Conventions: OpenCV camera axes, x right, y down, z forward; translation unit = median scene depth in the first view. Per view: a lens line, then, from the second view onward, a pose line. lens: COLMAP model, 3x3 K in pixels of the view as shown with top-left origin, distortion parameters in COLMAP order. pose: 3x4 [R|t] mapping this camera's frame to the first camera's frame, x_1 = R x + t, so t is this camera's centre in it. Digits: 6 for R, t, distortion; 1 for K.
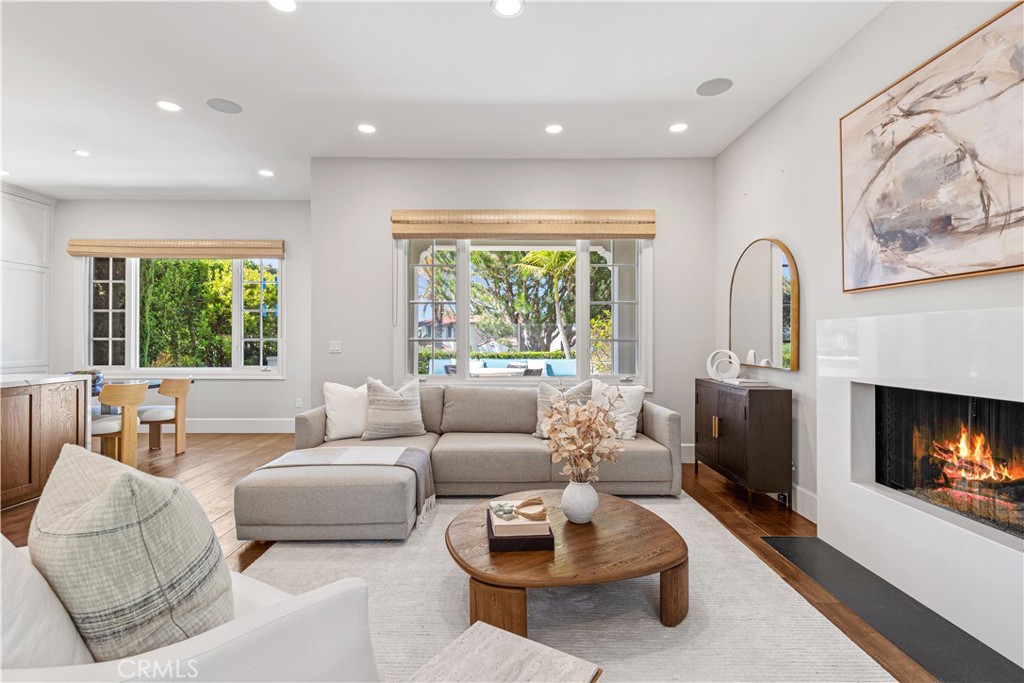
lens RADIAL K [[488.3, 0, 511.5], [0, 488.3, 341.6], [0, 0, 1]] dist [-0.003429, -0.000290]
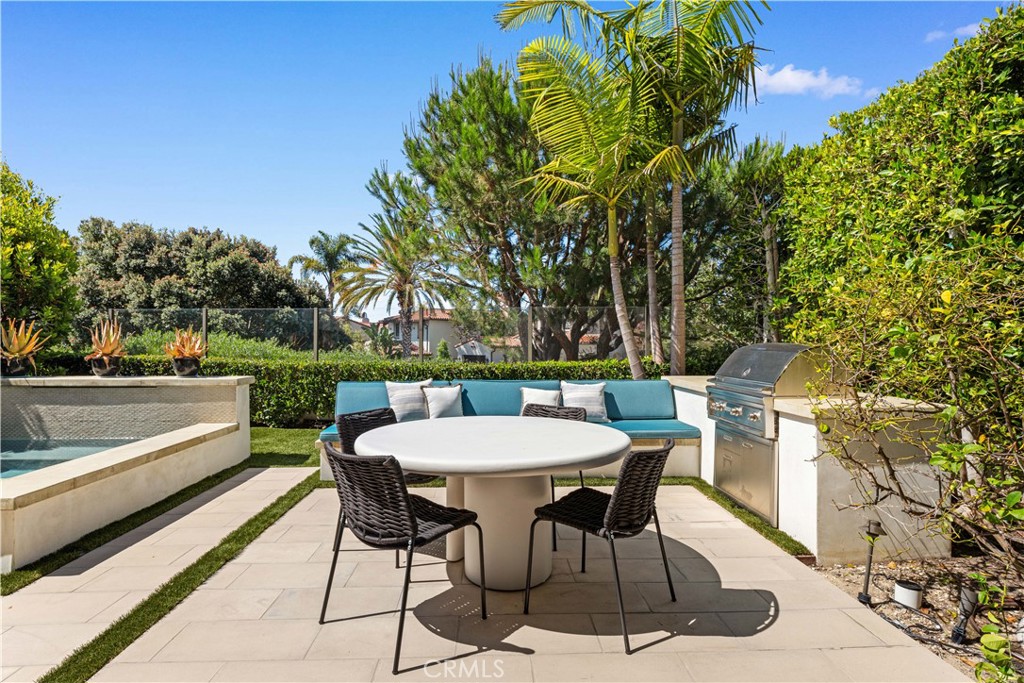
lens RADIAL K [[527.8, 0, 511.0], [0, 527.8, 339.5], [0, 0, 1]] dist [0.010738, -0.000438]
pose [[0.999229, -0.011099, 0.037647, -0.024012], [0.011161, 0.999937, -0.001432, -0.002021], [-0.037629, 0.001851, 0.999290, 0.406424]]
